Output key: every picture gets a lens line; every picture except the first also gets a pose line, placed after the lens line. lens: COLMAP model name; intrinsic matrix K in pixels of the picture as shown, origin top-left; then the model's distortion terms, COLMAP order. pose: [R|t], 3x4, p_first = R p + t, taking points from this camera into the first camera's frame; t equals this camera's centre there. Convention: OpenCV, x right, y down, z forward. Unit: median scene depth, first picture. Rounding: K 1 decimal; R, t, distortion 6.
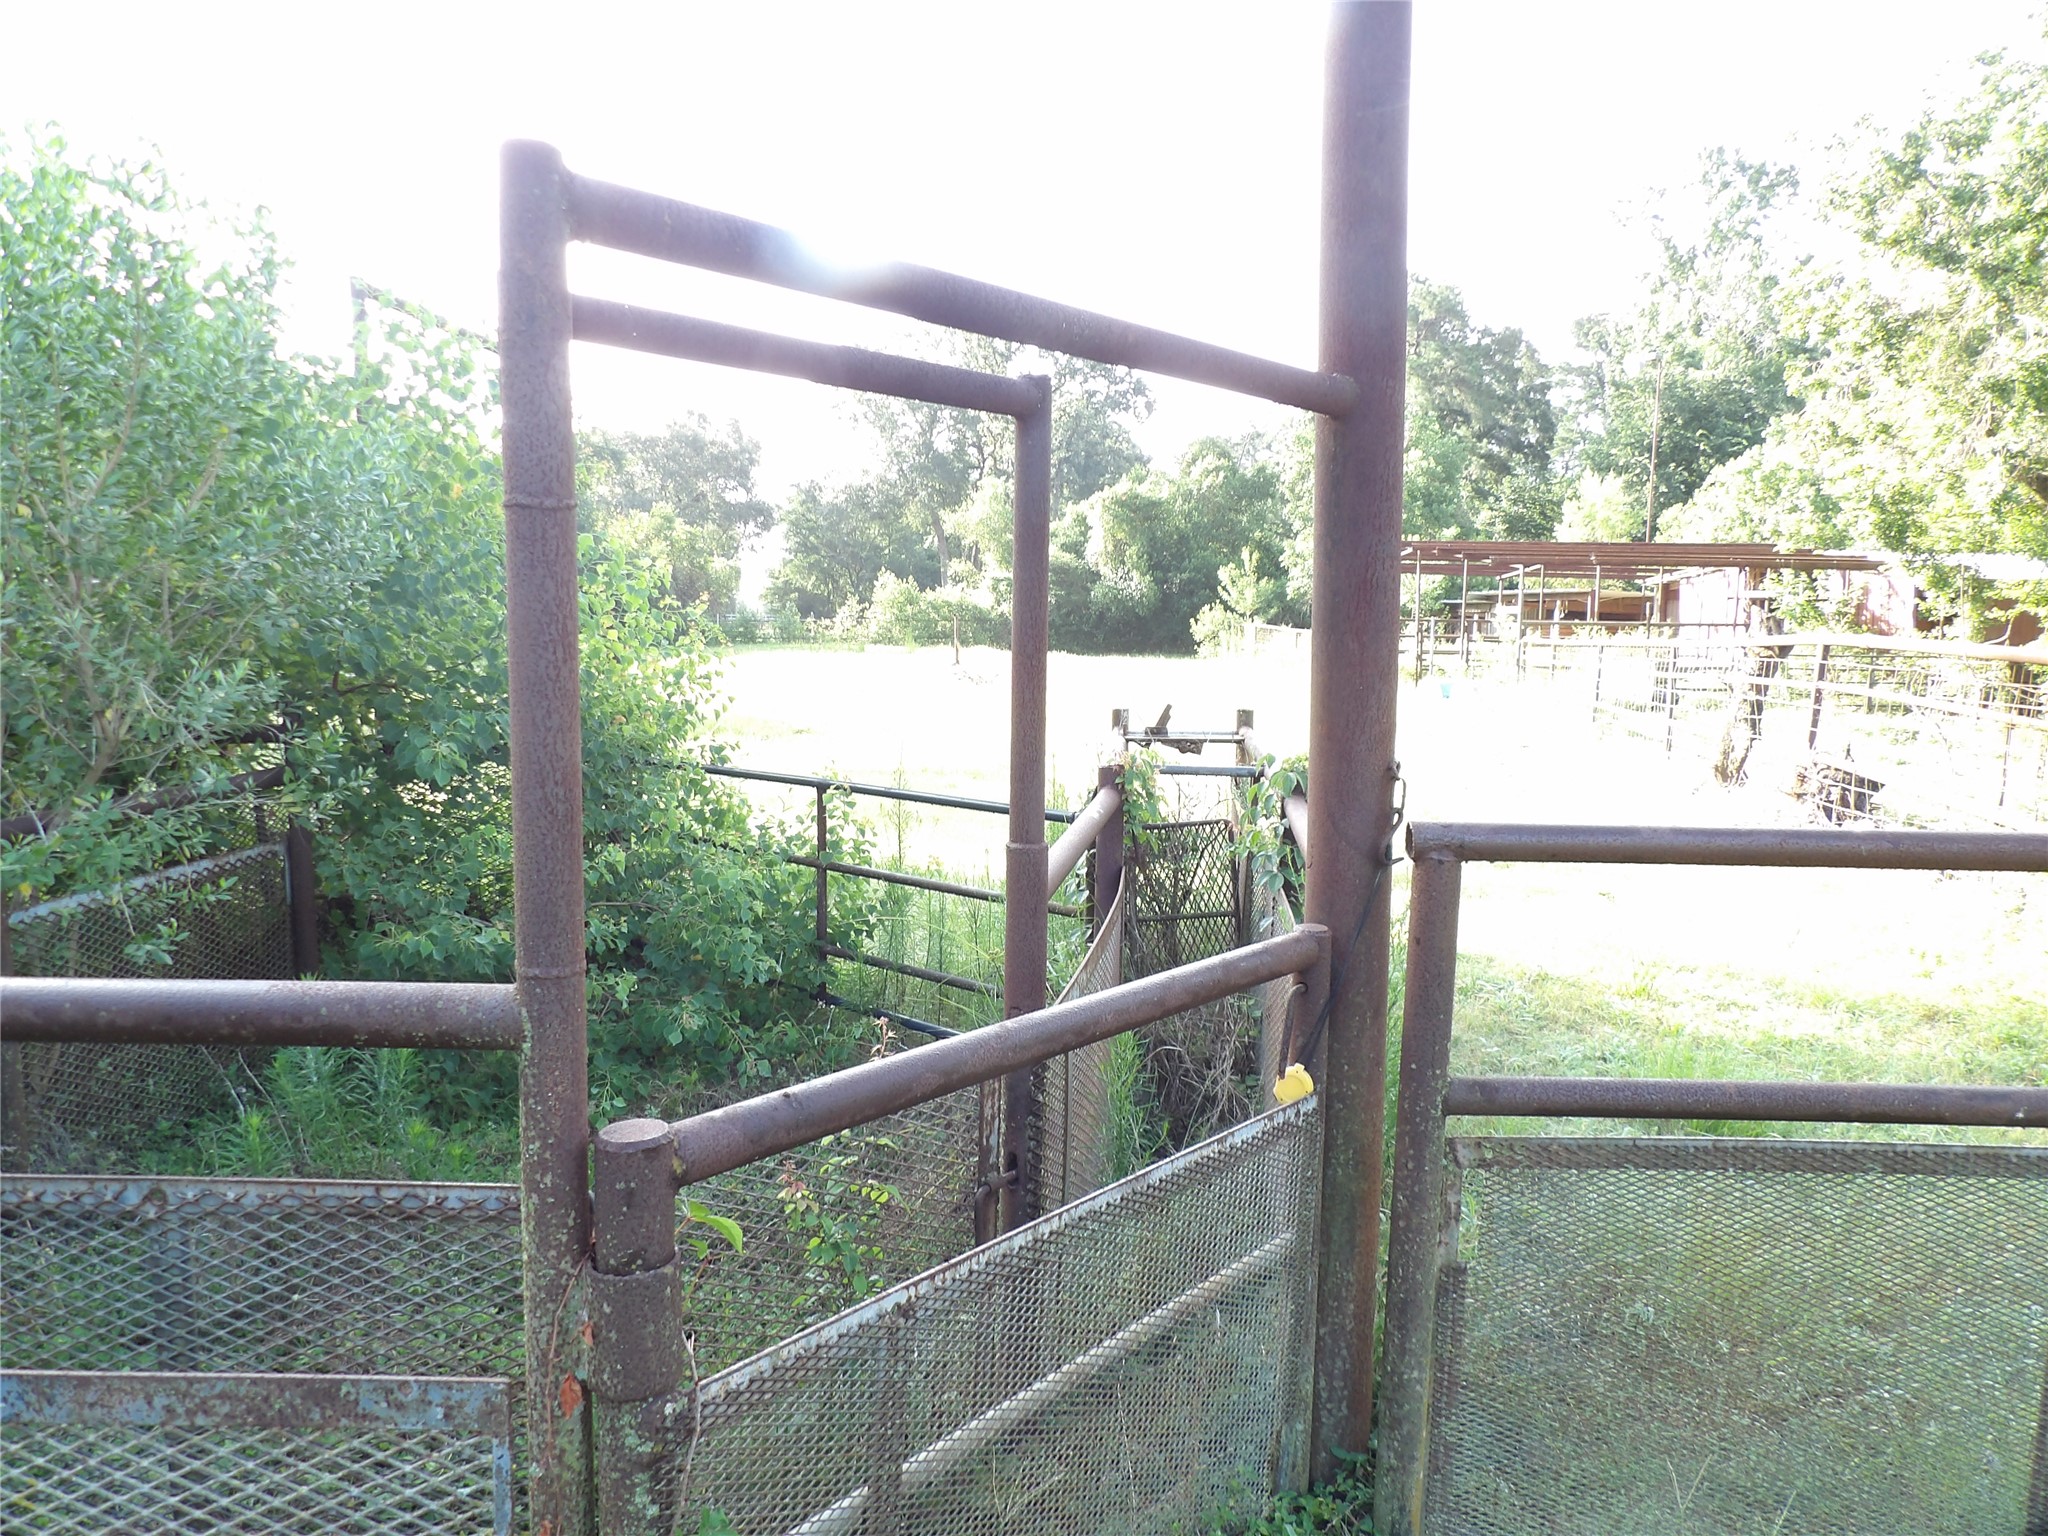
lens RADIAL K [[1471.5, 0, 1019.8], [0, 1471.5, 775.6], [0, 0, 1]] dist [-0.030939, 0.053213]
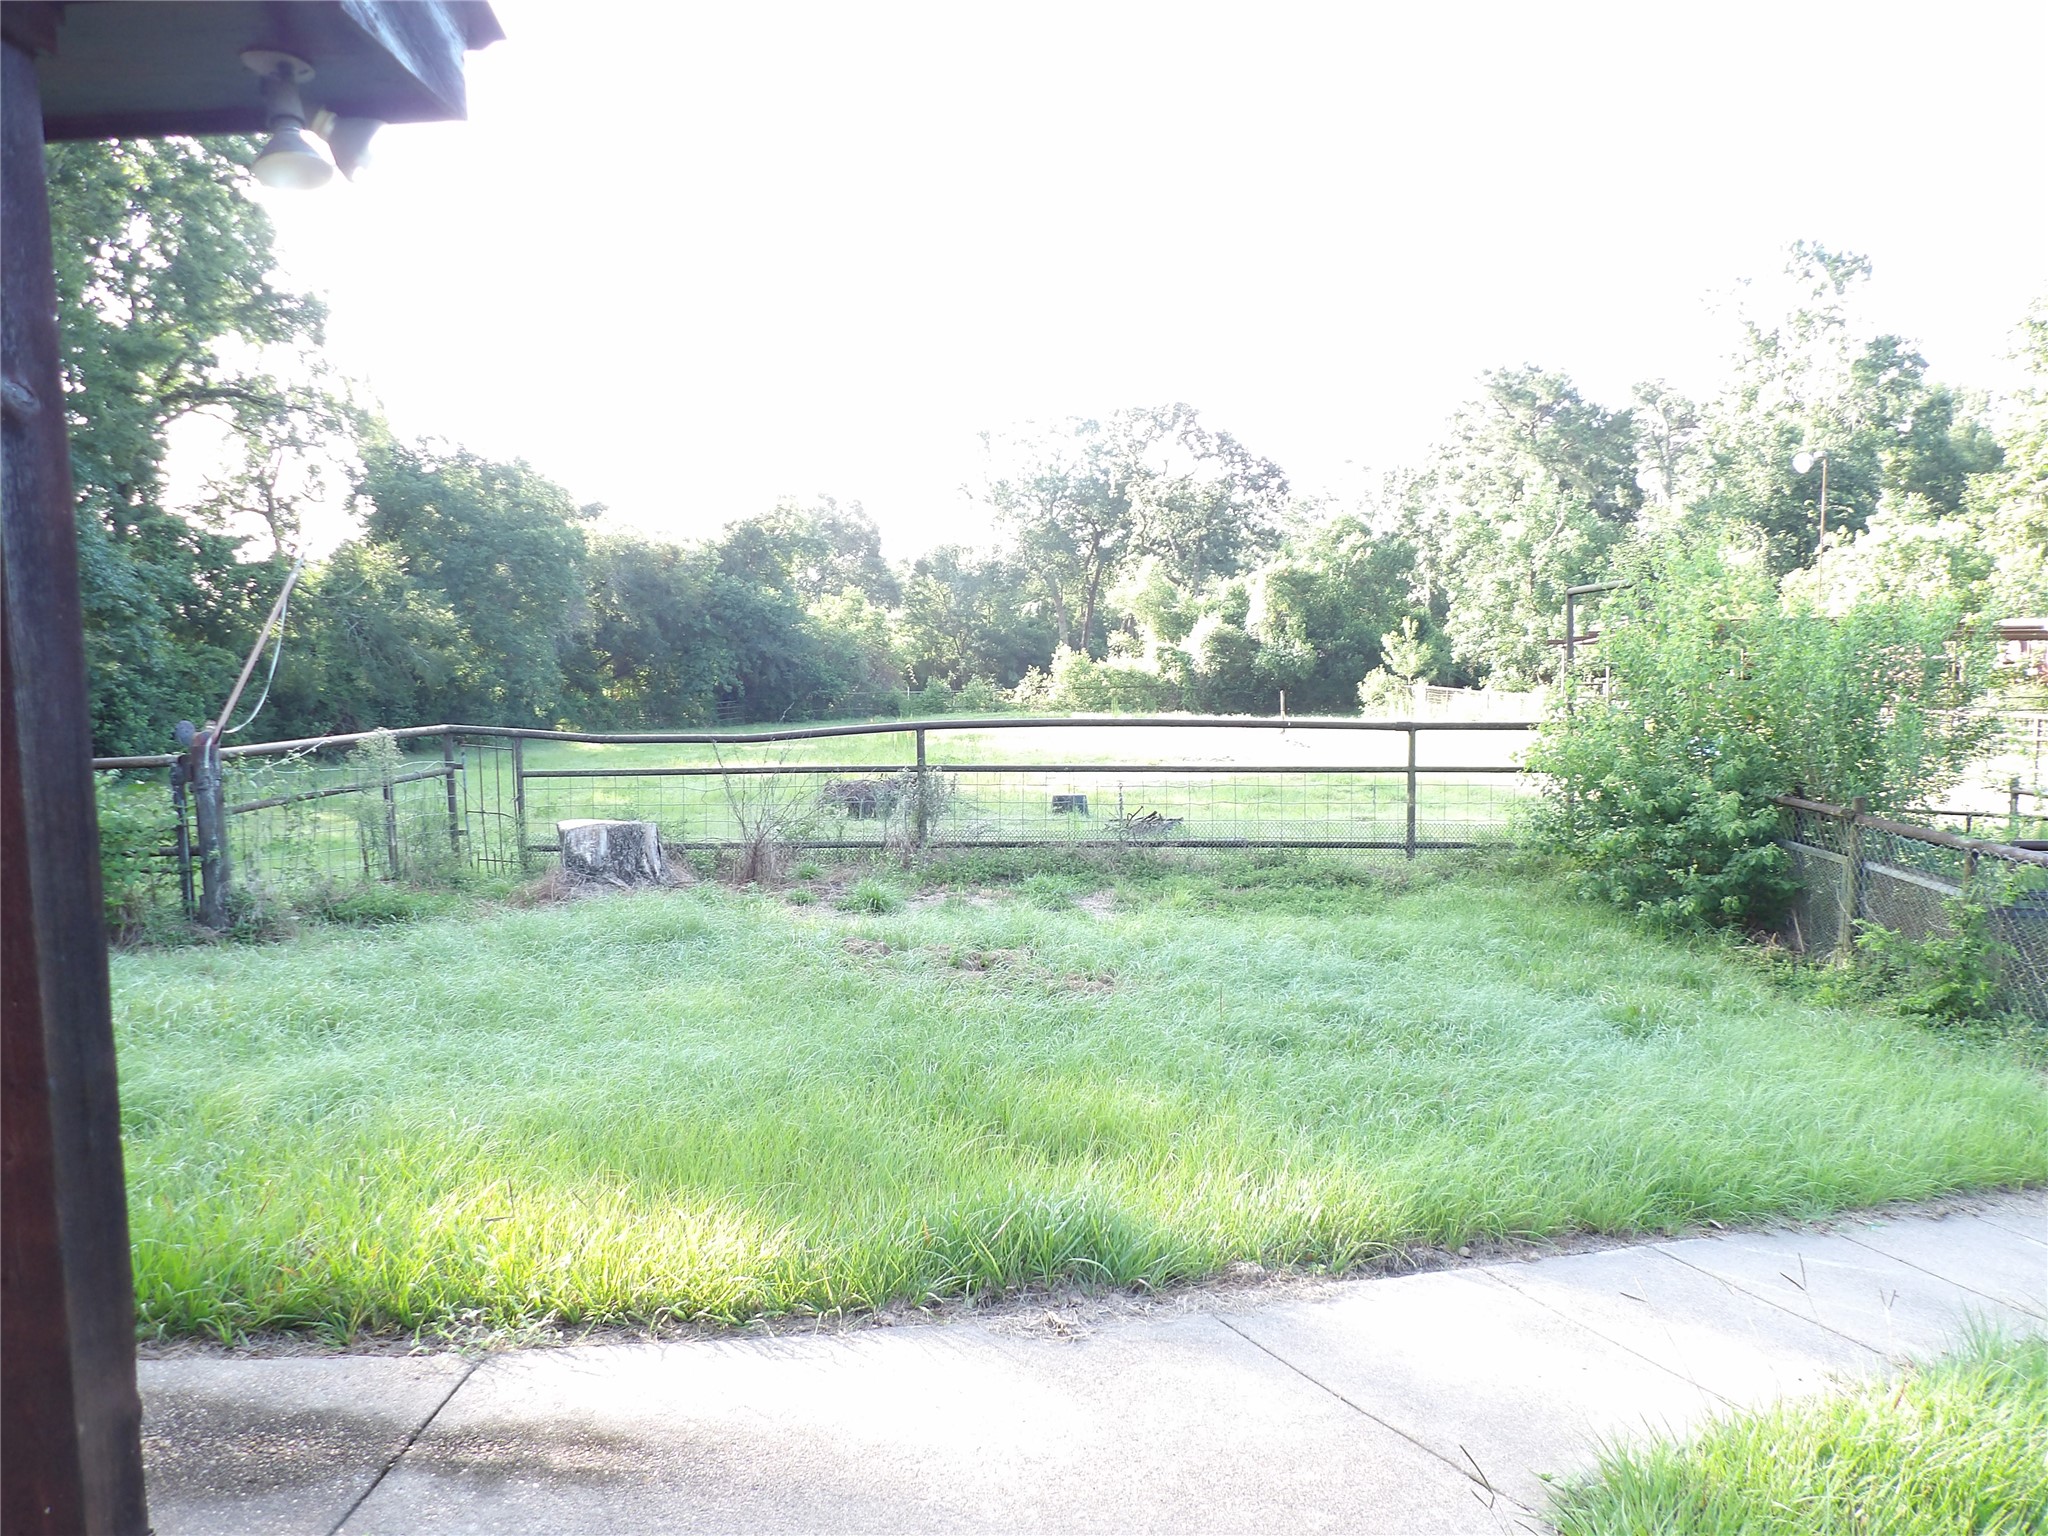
lens RADIAL K [[1471.5, 0, 1024.6], [0, 1471.5, 778.0], [0, 0, 1]] dist [-0.030939, 0.053213]
pose [[0.999666, -0.025271, -0.005384, -0.676199], [0.025062, 0.999041, -0.035915, -0.003172], [0.006287, 0.035768, 0.999340, -0.553856]]
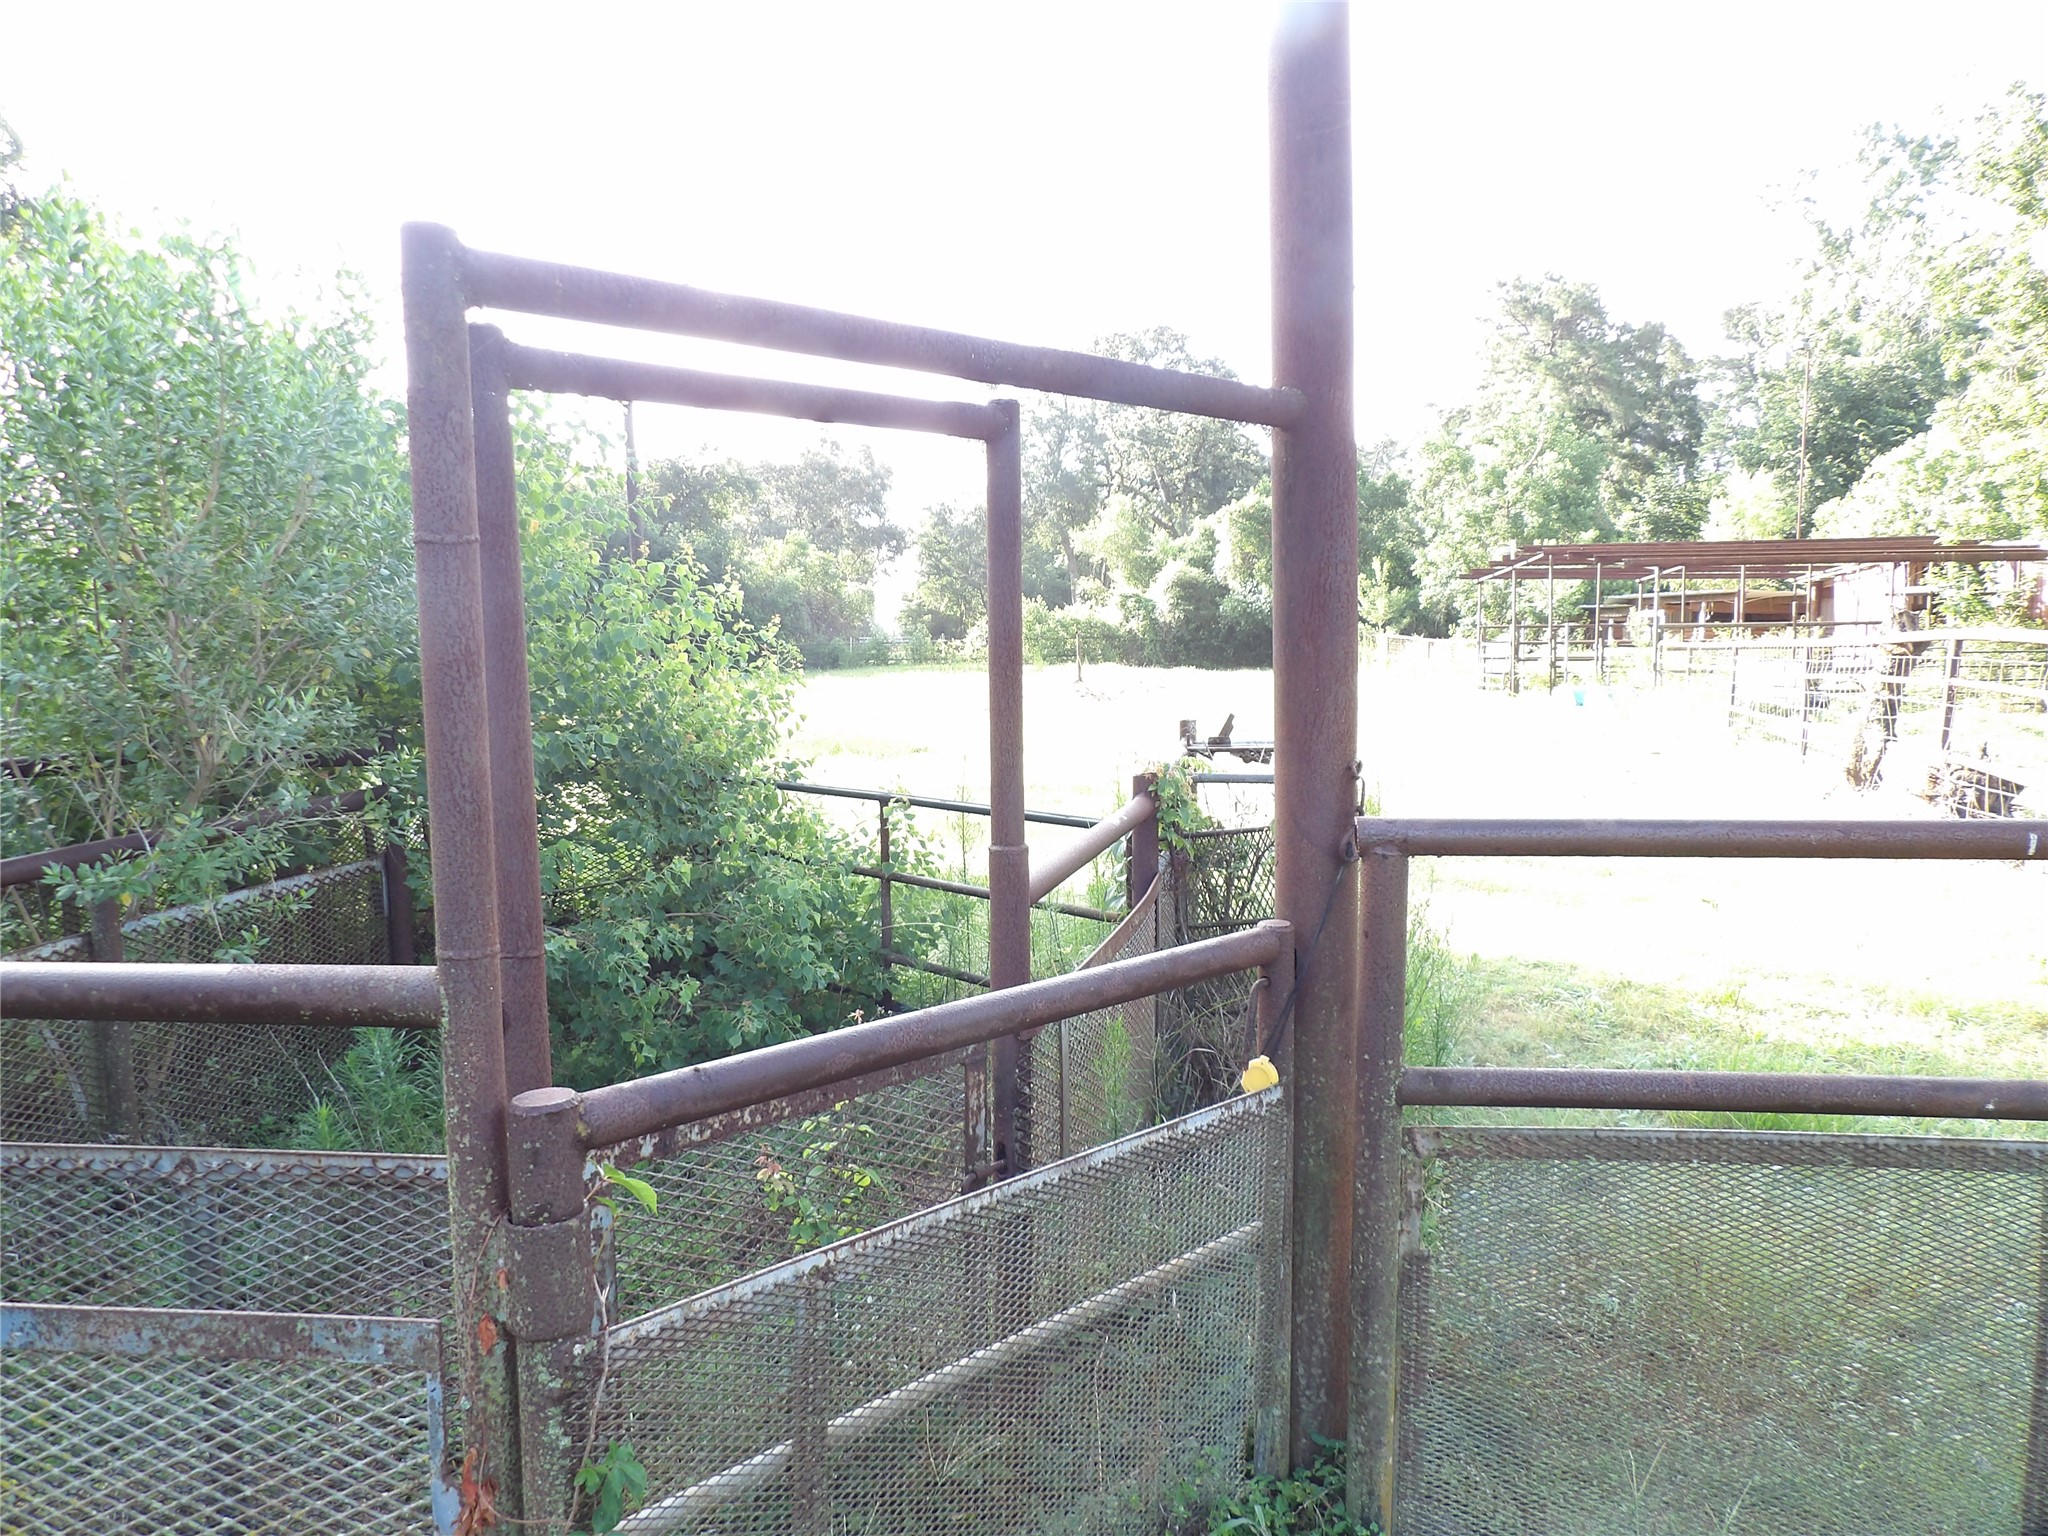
lens RADIAL K [[1471.5, 0, 1016.3], [0, 1471.5, 775.3], [0, 0, 1]] dist [-0.030939, 0.053213]
pose [[0.995331, -0.016083, -0.095170, 0.023807], [0.014908, 0.999804, -0.013046, 0.002107], [0.095361, 0.011566, 0.995376, -0.008794]]
